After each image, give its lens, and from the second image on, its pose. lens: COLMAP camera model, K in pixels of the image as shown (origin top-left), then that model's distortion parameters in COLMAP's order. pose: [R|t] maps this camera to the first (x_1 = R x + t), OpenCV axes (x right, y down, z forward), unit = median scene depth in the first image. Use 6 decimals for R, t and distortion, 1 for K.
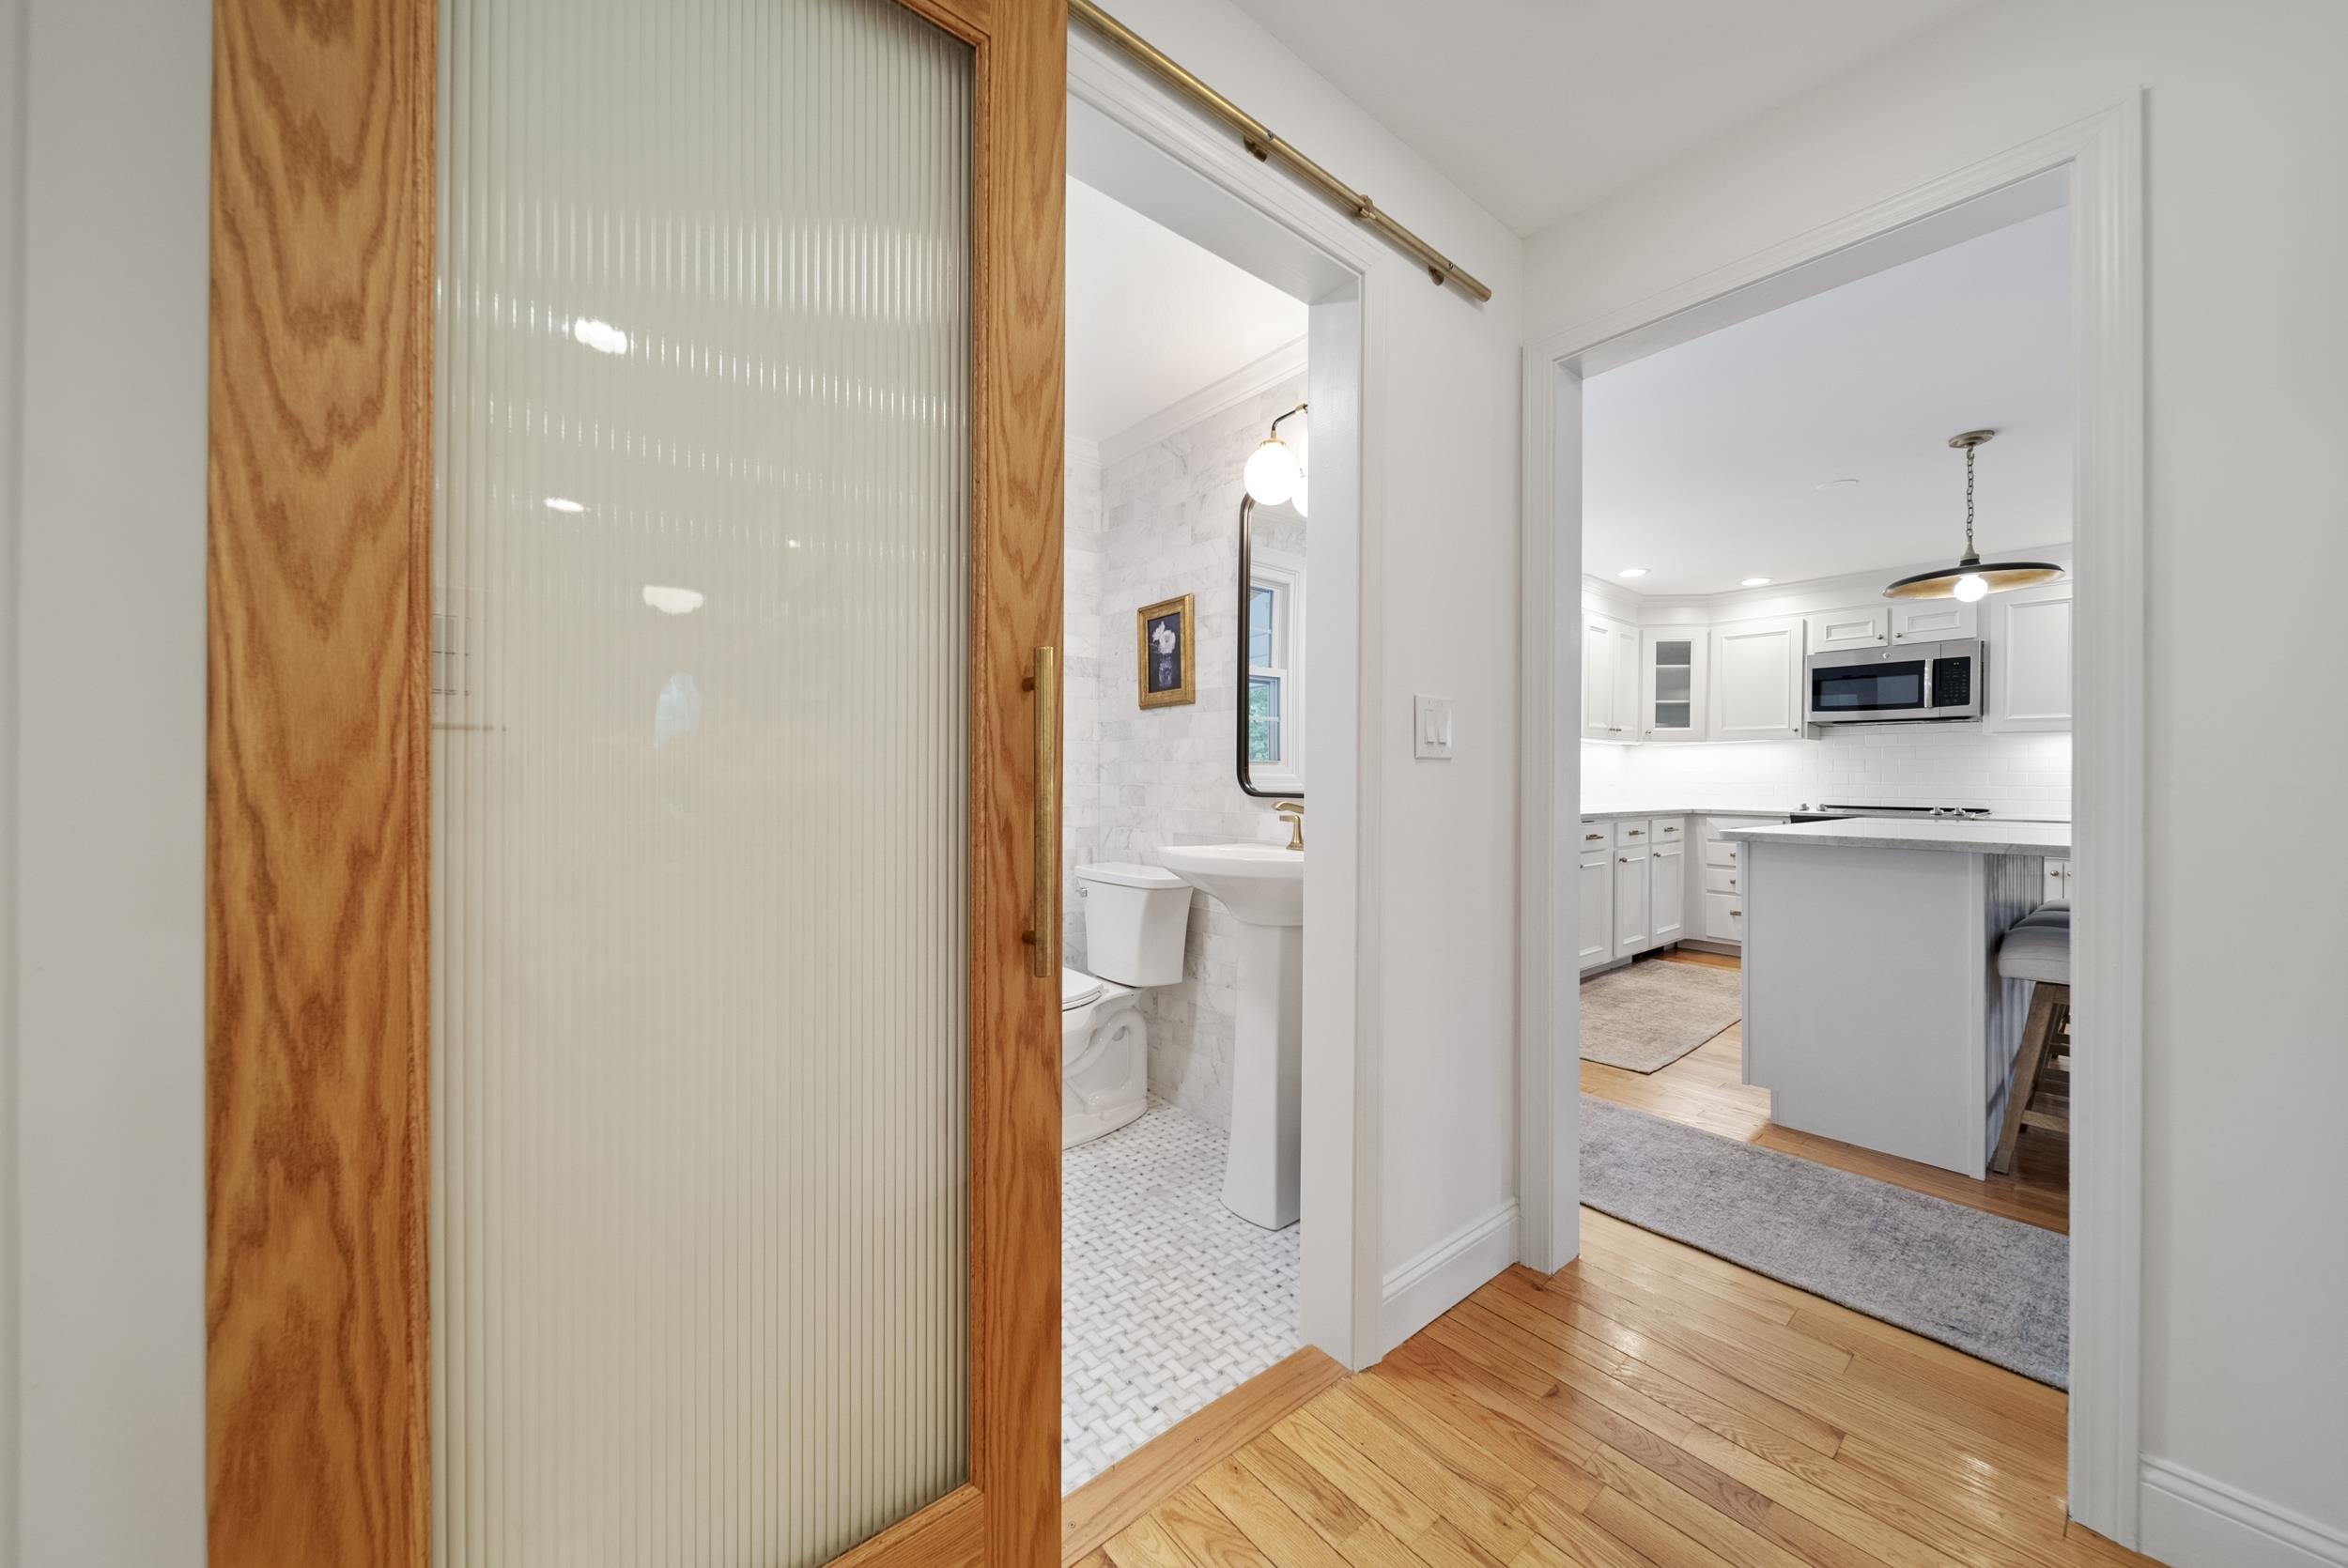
lens RADIAL K [[837.9, 0, 1180.9], [0, 837.9, 777.9], [0, 0, 1]] dist [0.000760, -0.002303]
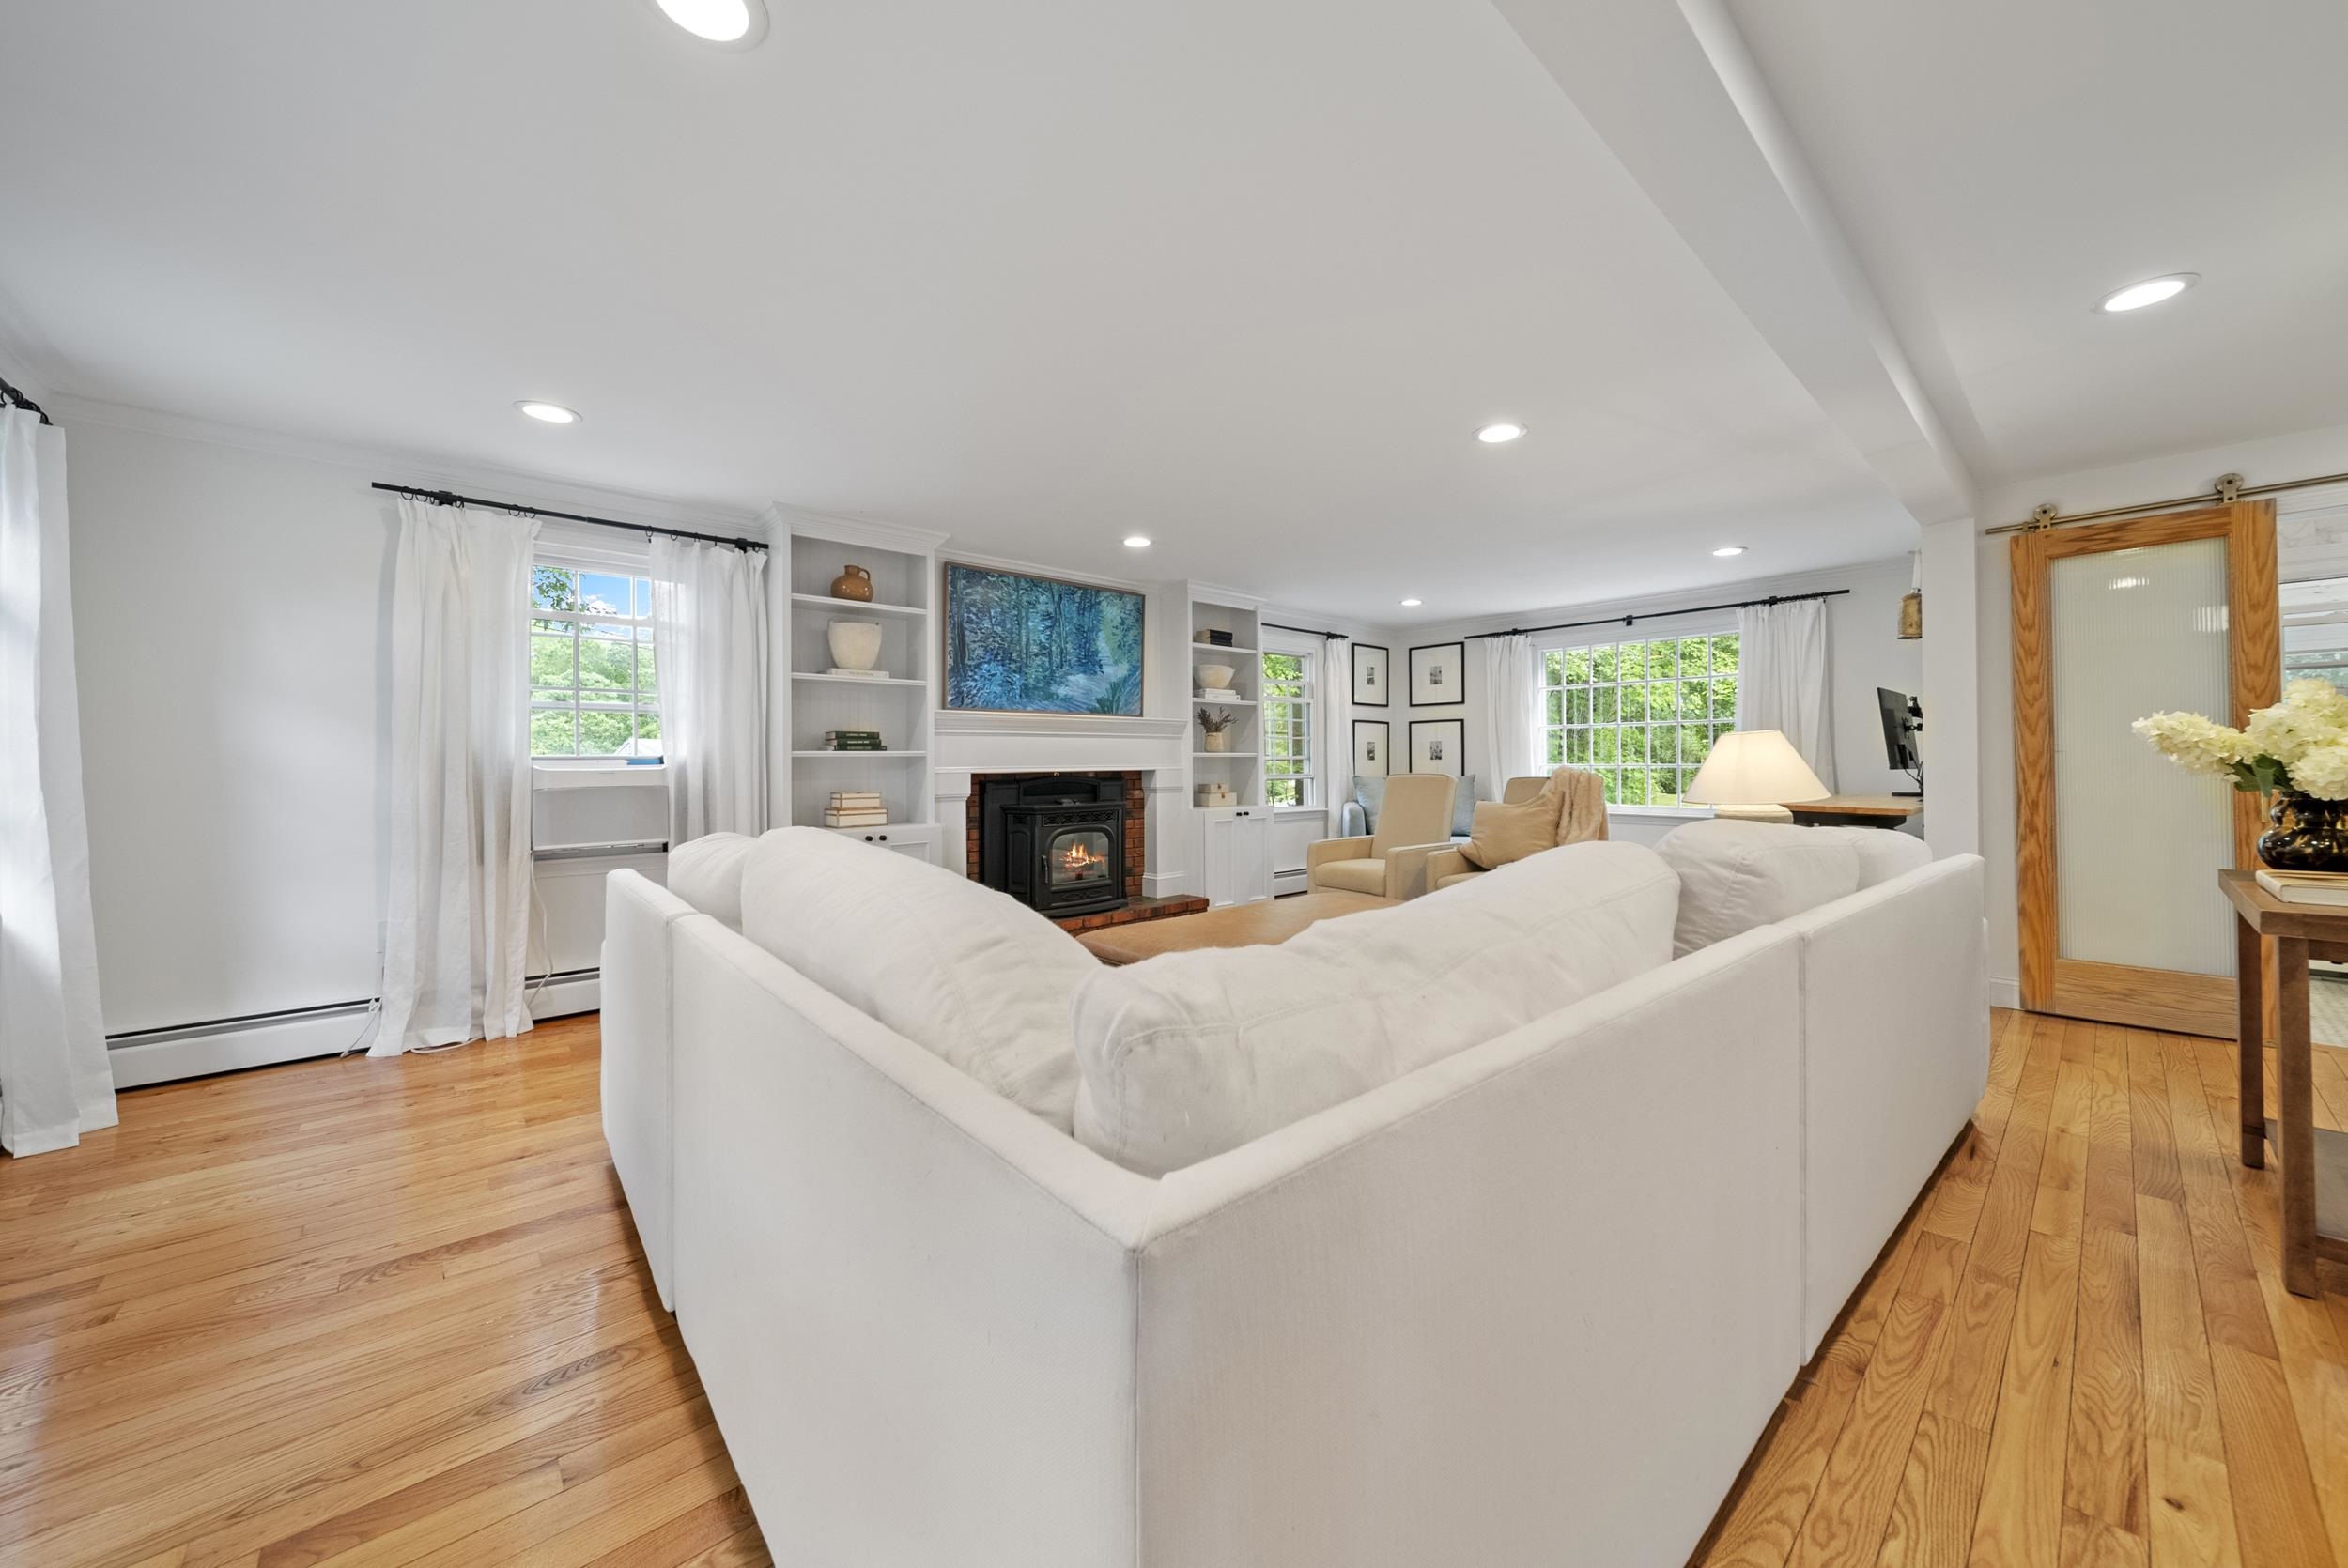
lens RADIAL K [[840.0, 0, 1172.5], [0, 840.0, 757.1], [0, 0, 1]] dist [0.000093, -0.002303]
pose [[0.027582, -0.022284, -0.999371, 1.037350], [0.005301, 0.999741, -0.022146, 0.014329], [0.999605, -0.004687, 0.027693, -1.154191]]
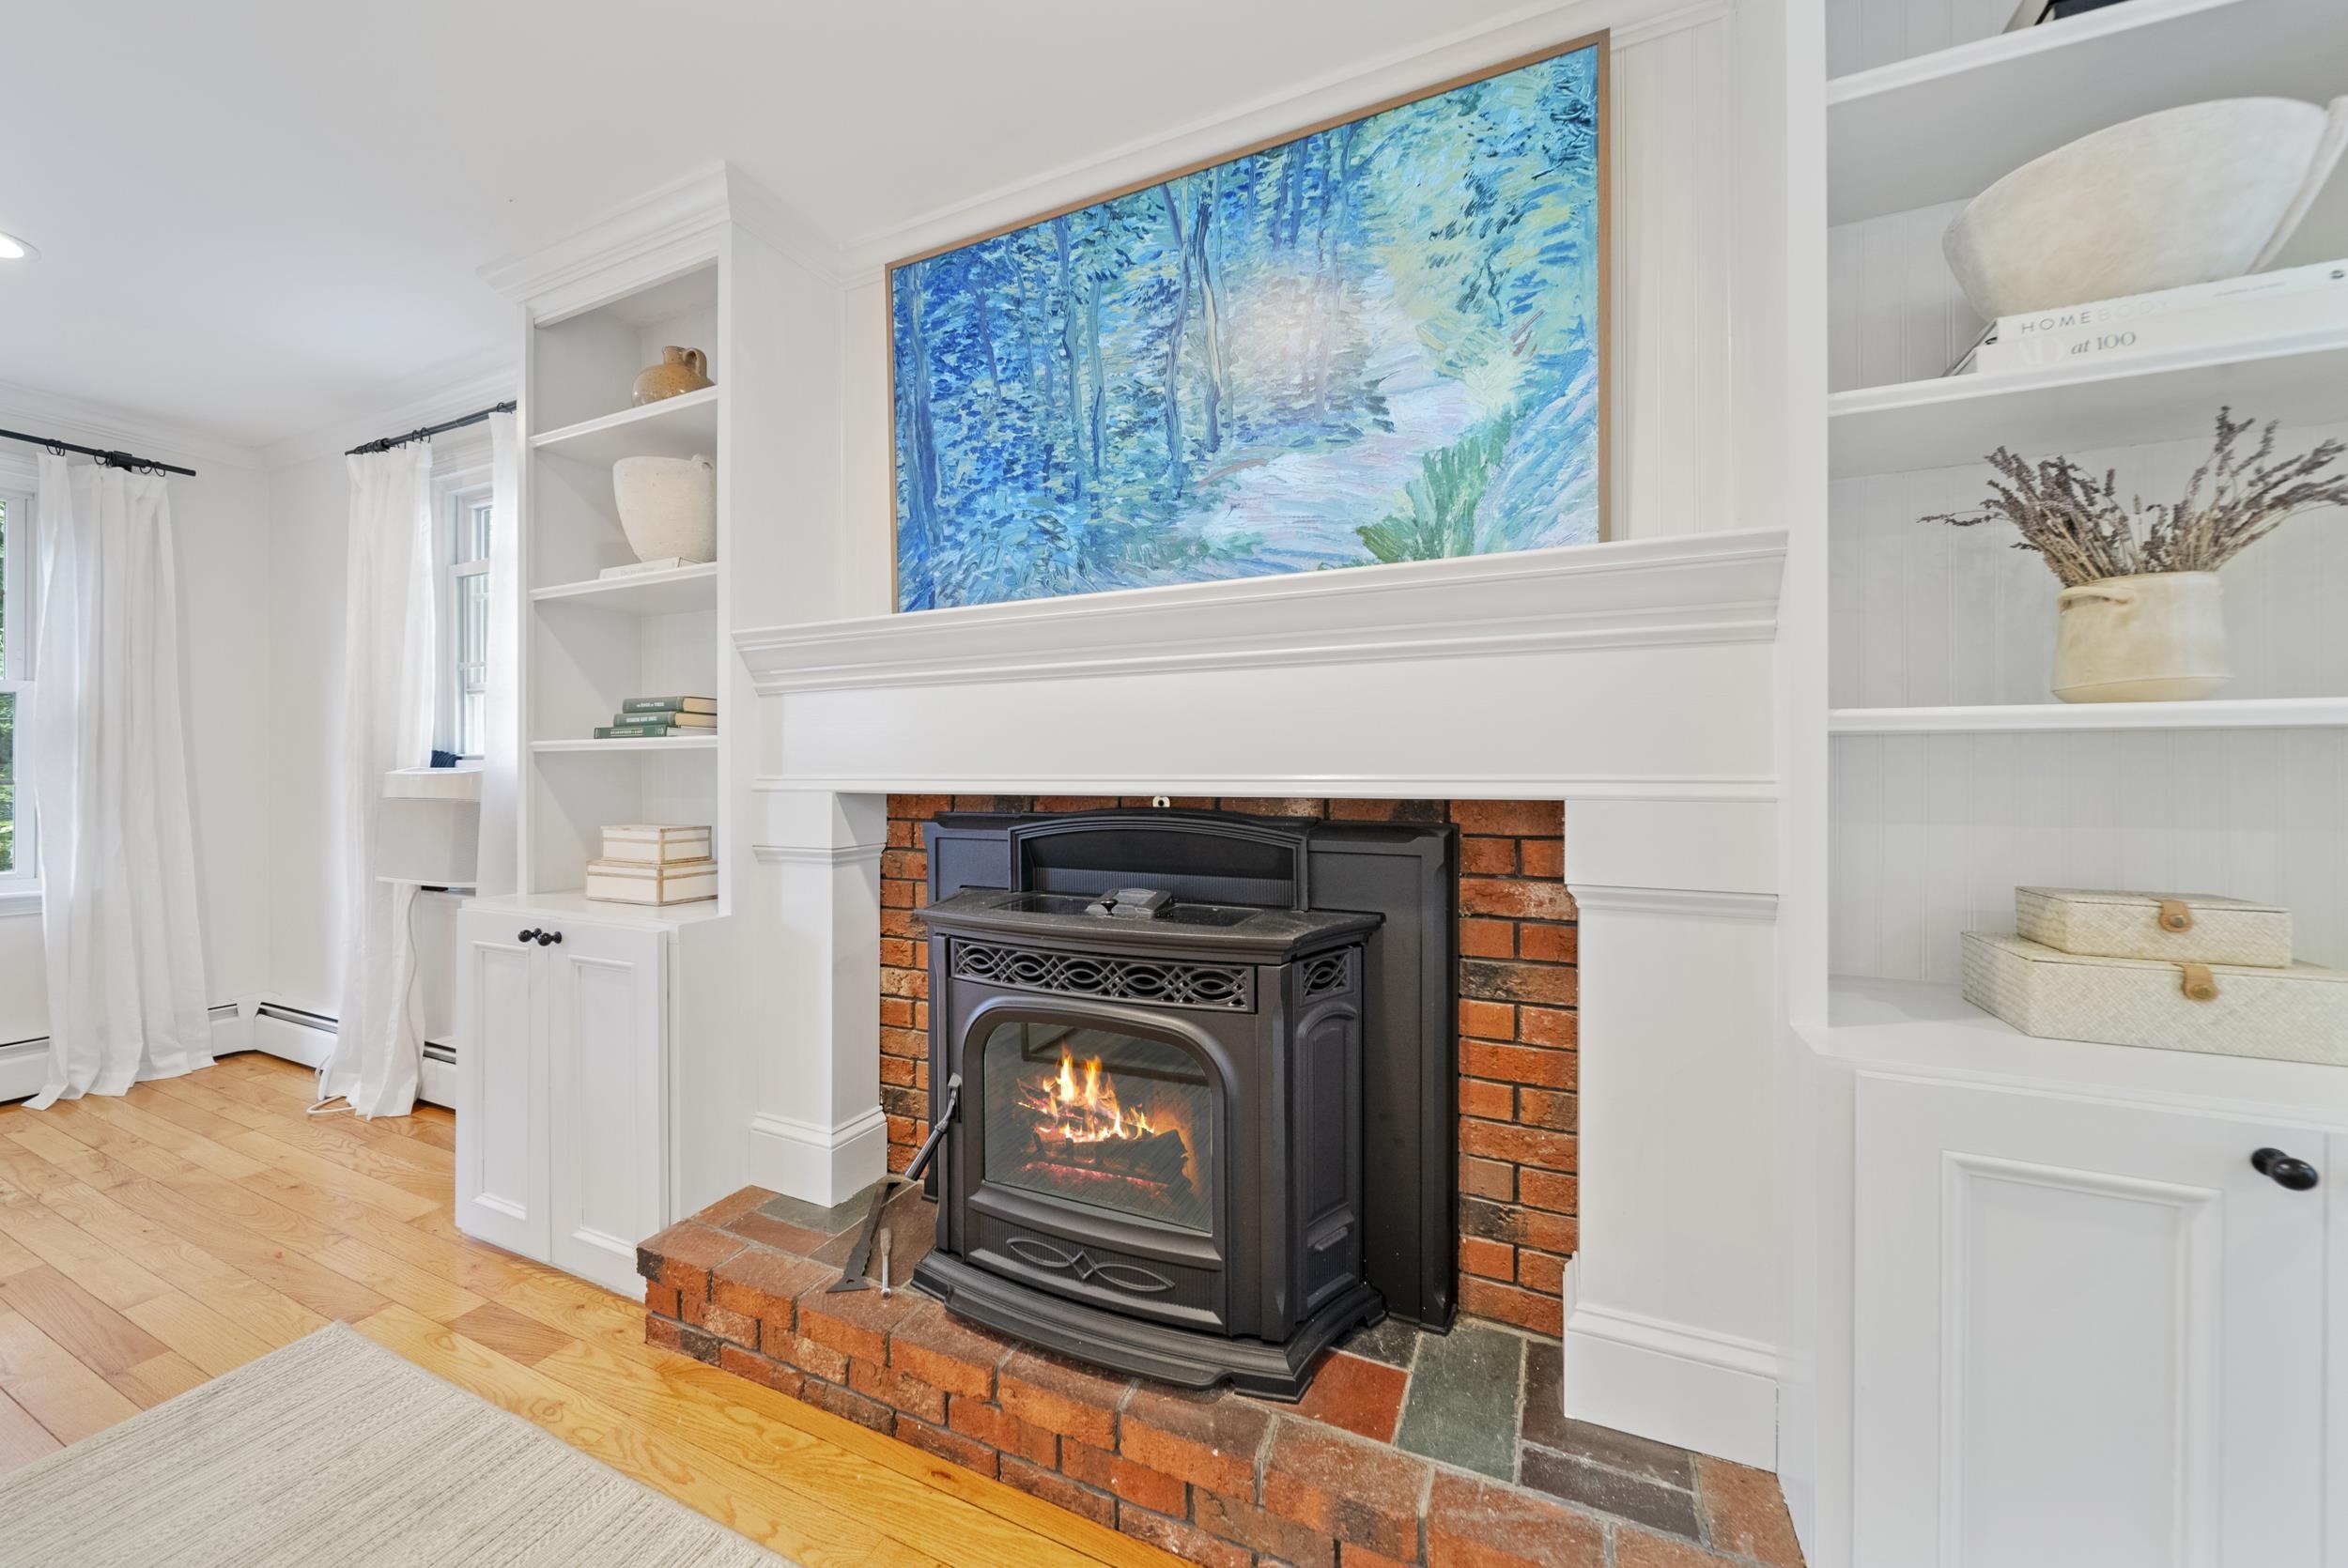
lens RADIAL K [[837.9, 0, 1180.9], [0, 837.9, 777.9], [0, 0, 1]] dist [0.000760, -0.002303]
pose [[-0.900802, -0.021201, -0.433713, -0.660911], [-0.019736, 0.999774, -0.007880, -0.003336], [0.433782, 0.001461, -0.901017, -0.834934]]
